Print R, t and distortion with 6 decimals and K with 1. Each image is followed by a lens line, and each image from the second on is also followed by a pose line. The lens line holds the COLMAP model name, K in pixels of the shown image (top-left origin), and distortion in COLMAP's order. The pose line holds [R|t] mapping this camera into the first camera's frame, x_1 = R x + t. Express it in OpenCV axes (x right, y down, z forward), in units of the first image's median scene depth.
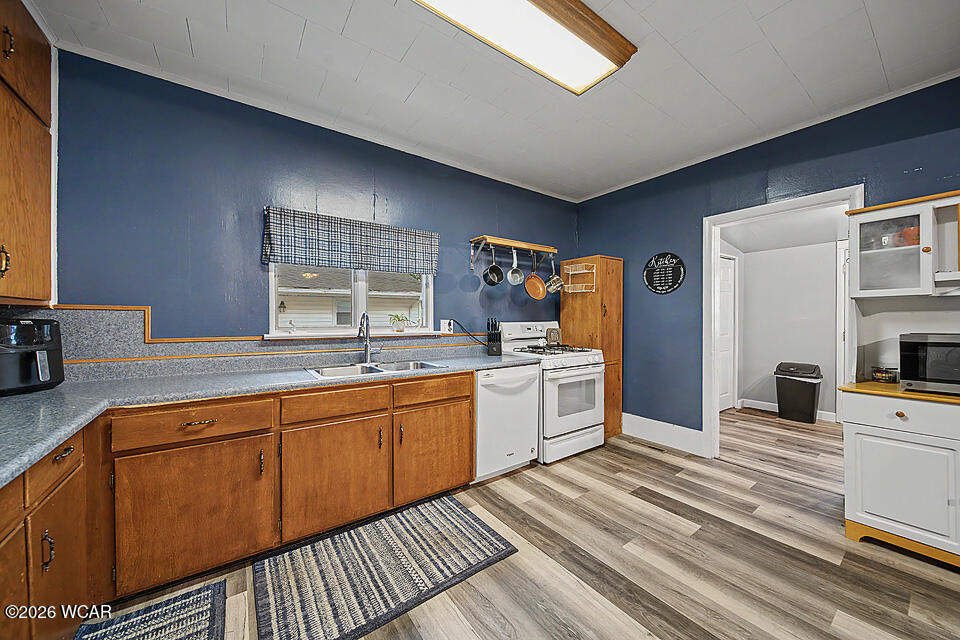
lens RADIAL K [[340.5, 0, 477.1], [0, 340.5, 320.7], [0, 0, 1]] dist [-0.001442, -0.001153]
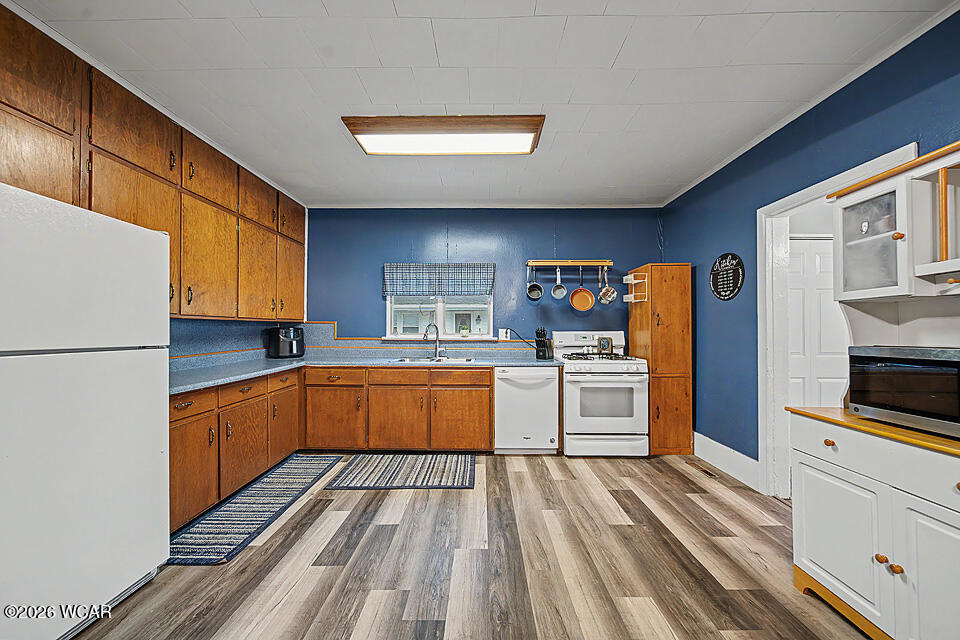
lens RADIAL K [[340.5, 0, 478.0], [0, 340.5, 328.7], [0, 0, 1]] dist [-0.001442, -0.001153]
pose [[0.809244, 0.000818, -0.587472, 0.801113], [-0.006701, 0.999947, -0.007838, 0.009003], [0.587434, 0.010280, 0.809207, -0.130021]]
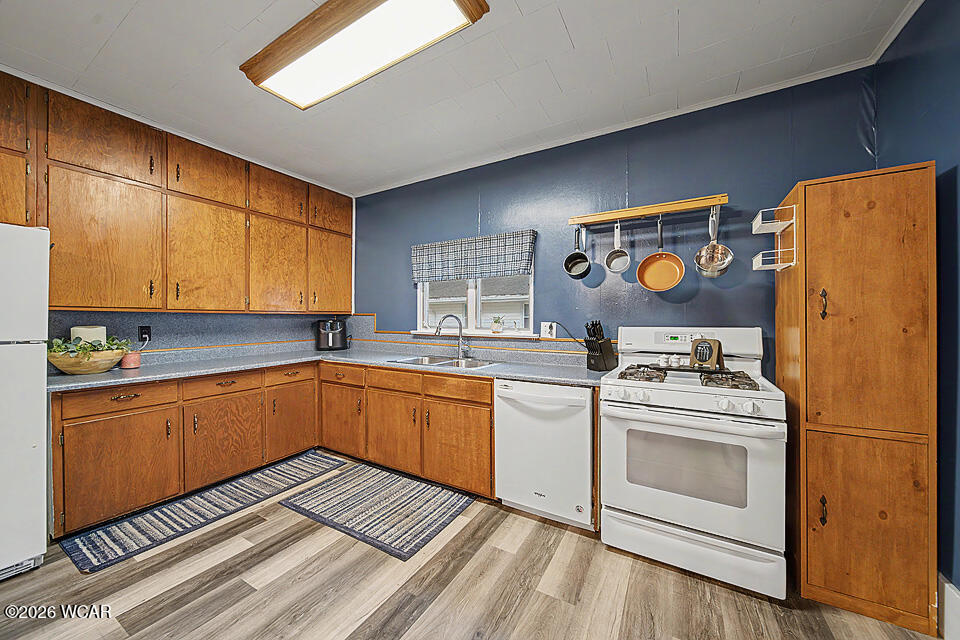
lens RADIAL K [[340.5, 0, 480.2], [0, 340.5, 320.5], [0, 0, 1]] dist [-0.001442, -0.001153]
pose [[0.415982, 0.005662, -0.909355, 0.886819], [-0.009327, 0.999955, 0.001959, -0.010370], [0.909325, 0.007666, 0.416016, 0.642279]]
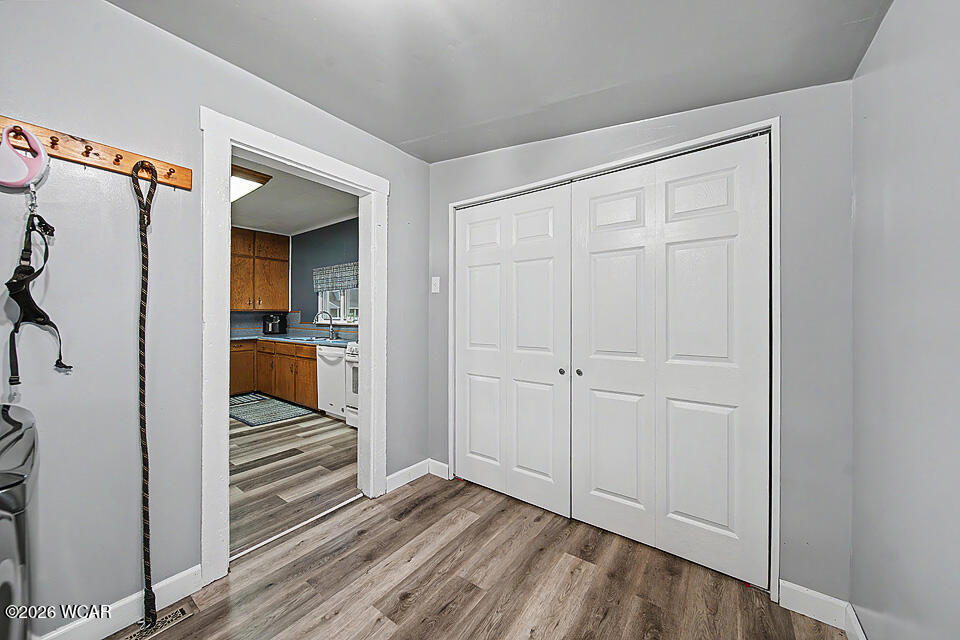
lens RADIAL K [[340.5, 0, 480.2], [0, 340.5, 316.9], [0, 0, 1]] dist [-0.001442, -0.001153]
pose [[0.315680, 0.003027, -0.948861, 2.057000], [-0.010019, 0.999950, -0.000143, -0.004288], [0.948813, 0.009552, 0.315694, 1.353962]]
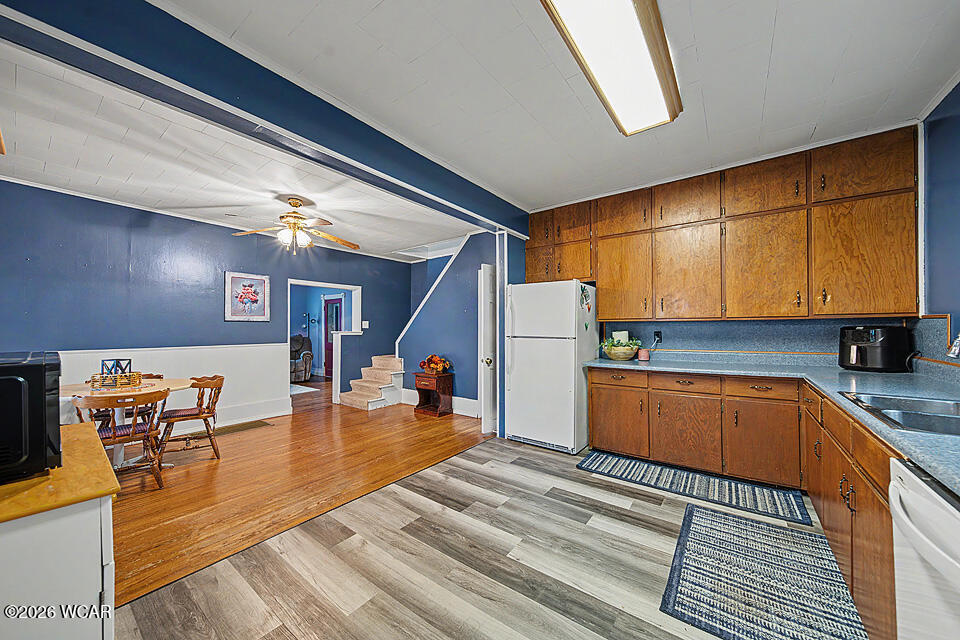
lens RADIAL K [[340.5, 0, 478.6], [0, 340.5, 327.7], [0, 0, 1]] dist [-0.001442, -0.001153]
pose [[-0.950510, 0.004822, -0.310655, 0.642608], [0.003230, 0.999979, 0.005639, -0.008193], [0.310676, 0.004356, -0.950506, 1.336246]]
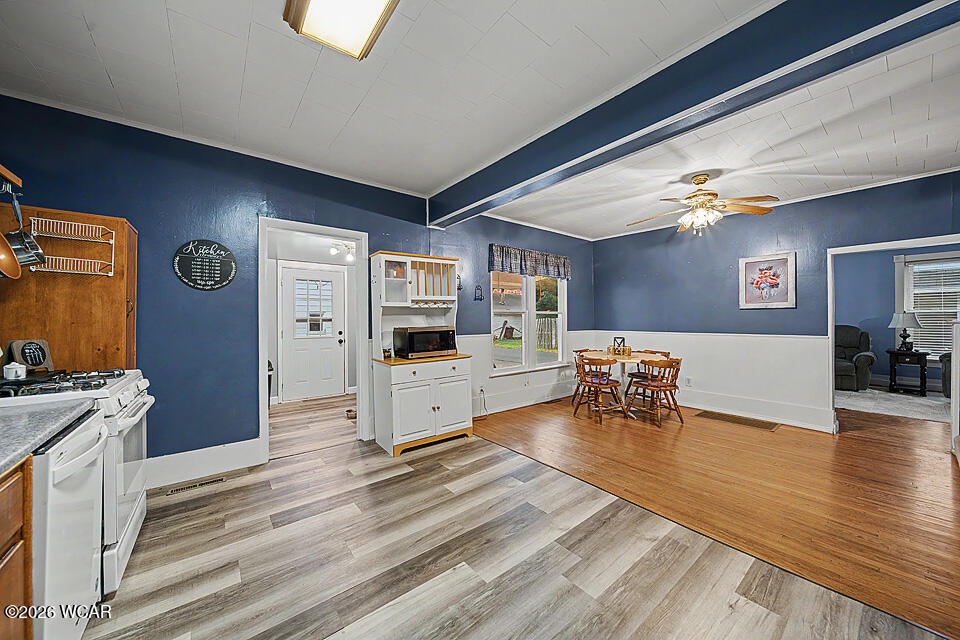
lens RADIAL K [[340.5, 0, 481.9], [0, 340.5, 320.9], [0, 0, 1]] dist [-0.001442, -0.001153]
pose [[-0.056375, 0.001030, 0.998409, -0.446885], [0.013826, 0.999904, -0.000251, 0.005913], [-0.998314, 0.013790, -0.056384, 0.569933]]
